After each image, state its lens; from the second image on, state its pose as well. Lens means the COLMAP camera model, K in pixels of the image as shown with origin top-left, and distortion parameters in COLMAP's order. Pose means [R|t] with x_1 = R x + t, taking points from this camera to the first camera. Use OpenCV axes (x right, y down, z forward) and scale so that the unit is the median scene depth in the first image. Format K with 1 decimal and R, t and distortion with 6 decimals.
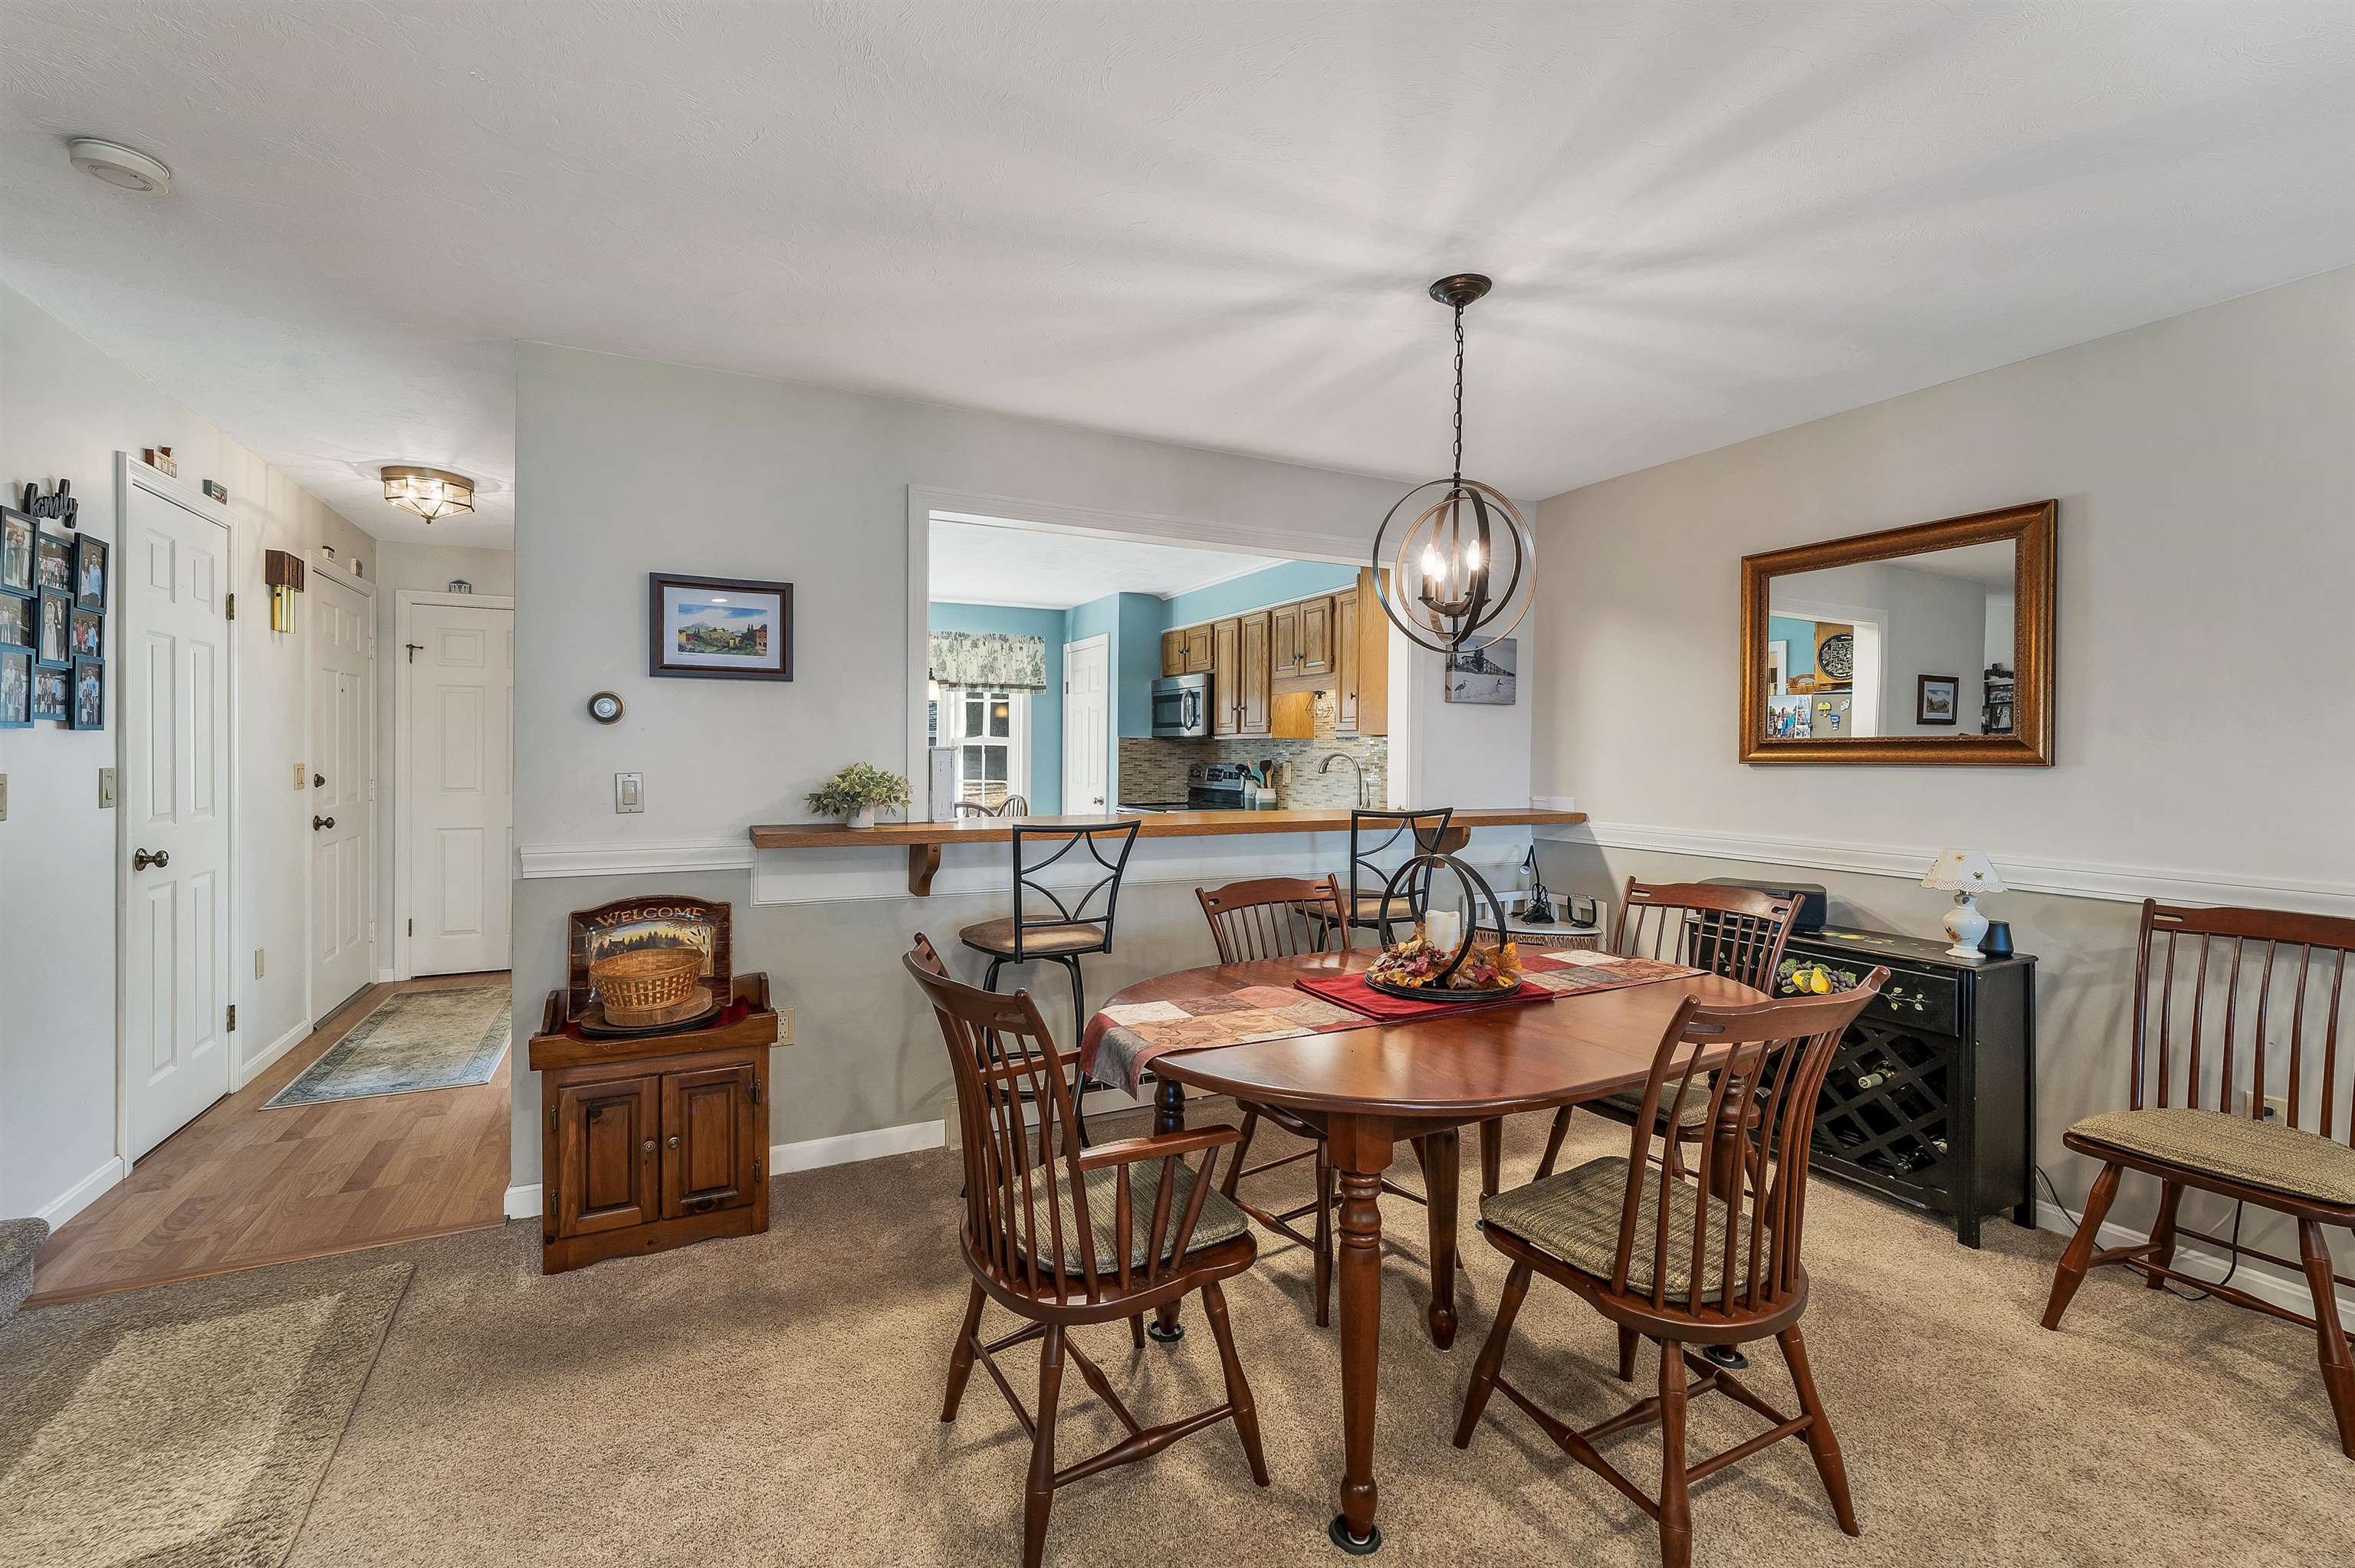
lens RADIAL K [[976.3, 0, 1160.3], [0, 976.3, 777.9], [0, 0, 1]] dist [0.000752, 0.000087]
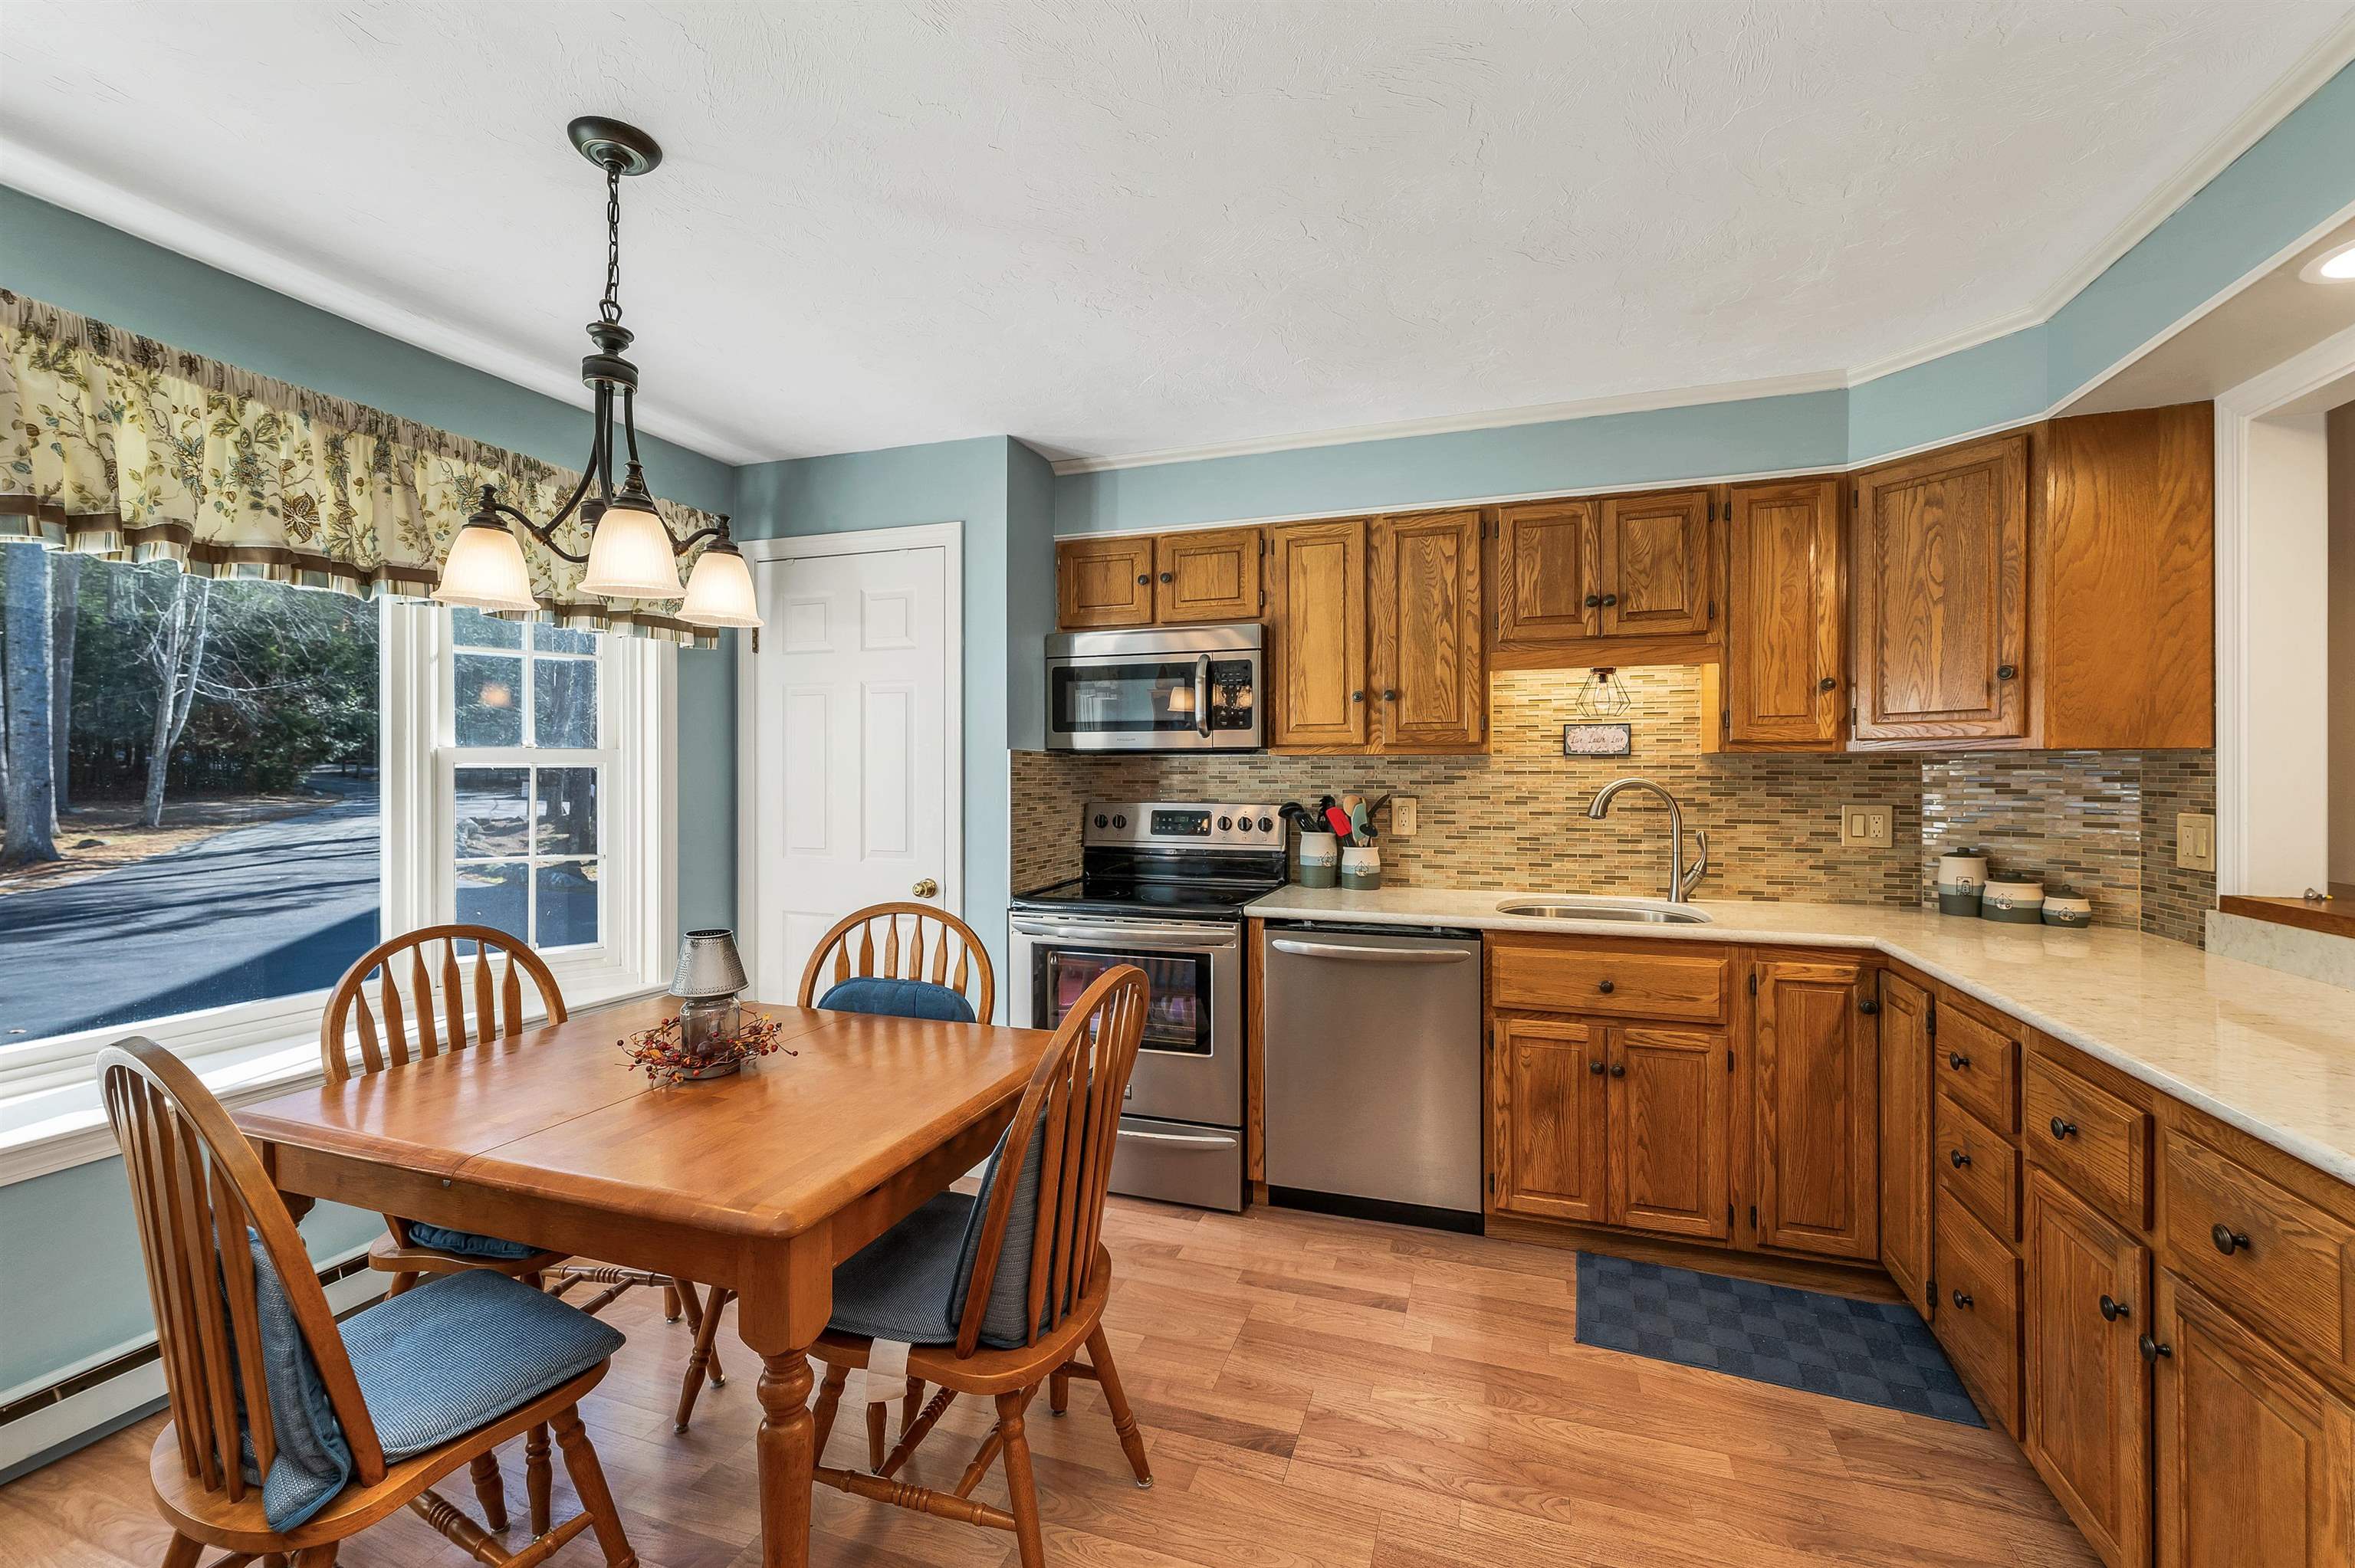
lens RADIAL K [[976.3, 0, 1160.3], [0, 976.3, 777.9], [0, 0, 1]] dist [0.000752, 0.000087]
pose [[0.717152, -0.006430, 0.696887, -0.640000], [0.021379, 0.999690, -0.012777, -0.041003], [-0.696589, 0.024061, 0.717067, 1.247783]]
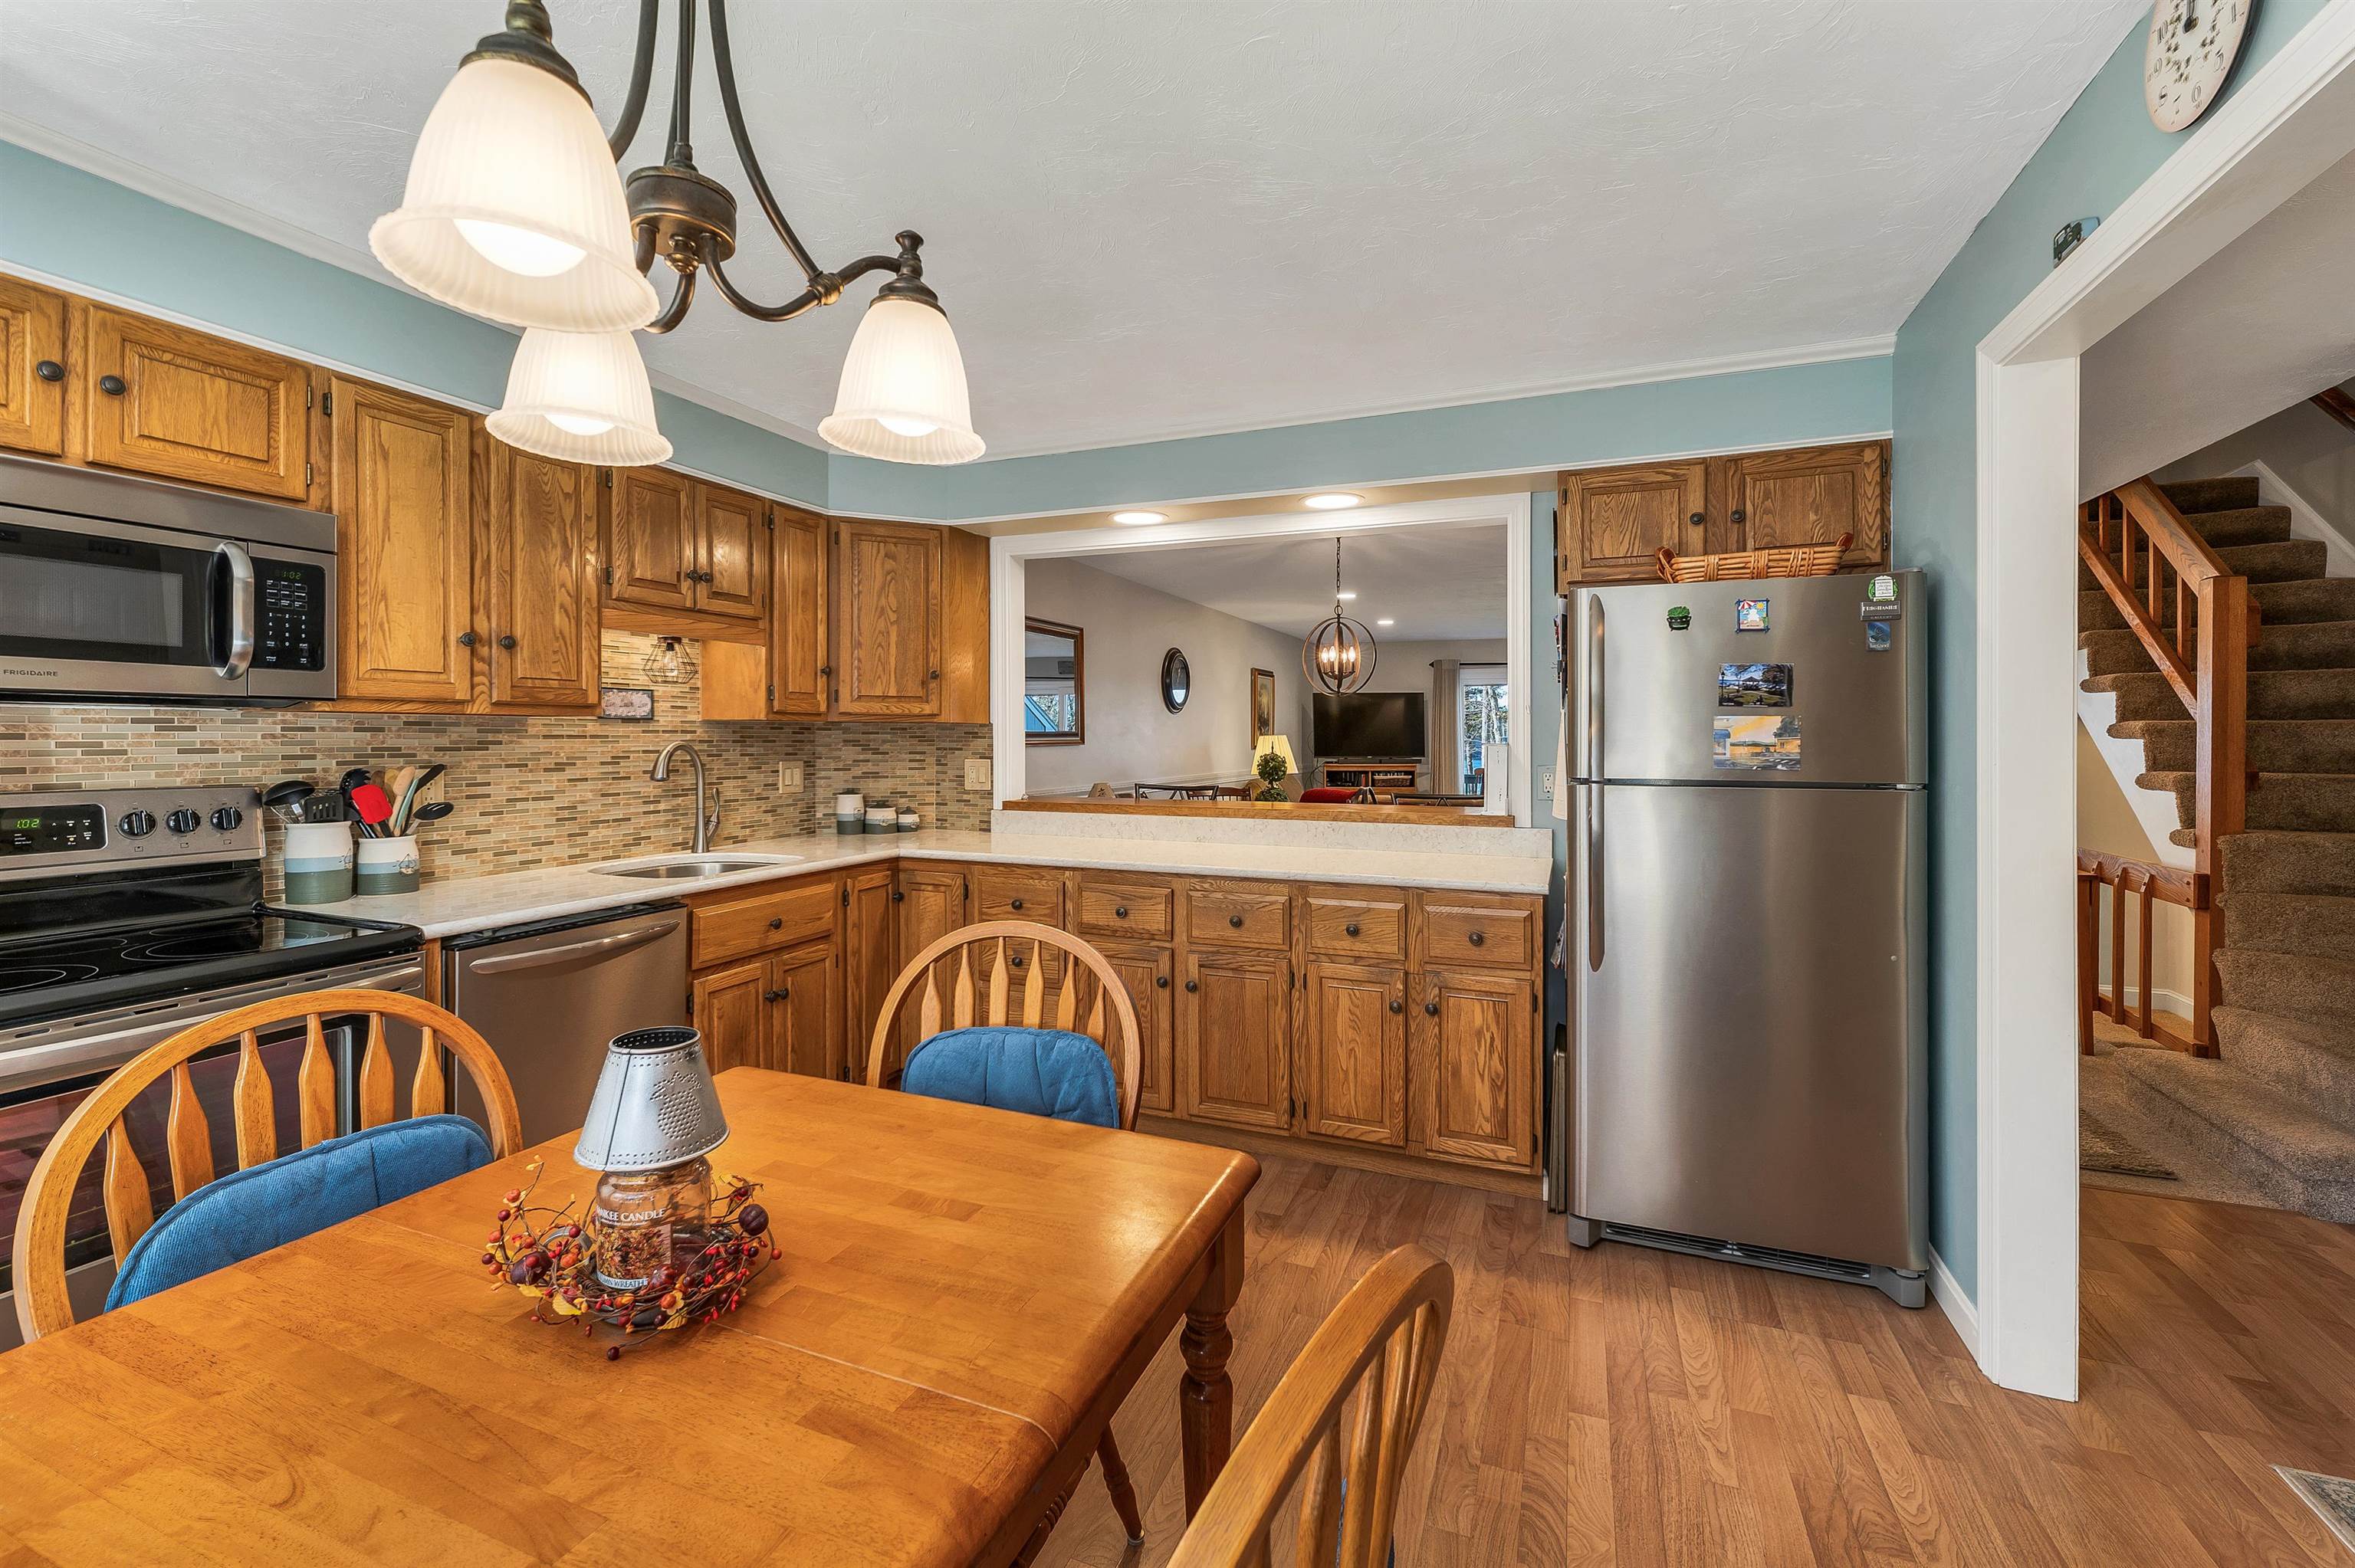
lens RADIAL K [[985.4, 0, 1189.9], [0, 985.4, 752.3], [0, 0, 1]] dist [-0.001690, -0.000055]
pose [[-0.672334, -0.014711, 0.740102, -0.756109], [0.018423, 0.999160, 0.036597, -0.058337], [-0.740018, 0.038240, -0.671499, 1.847064]]
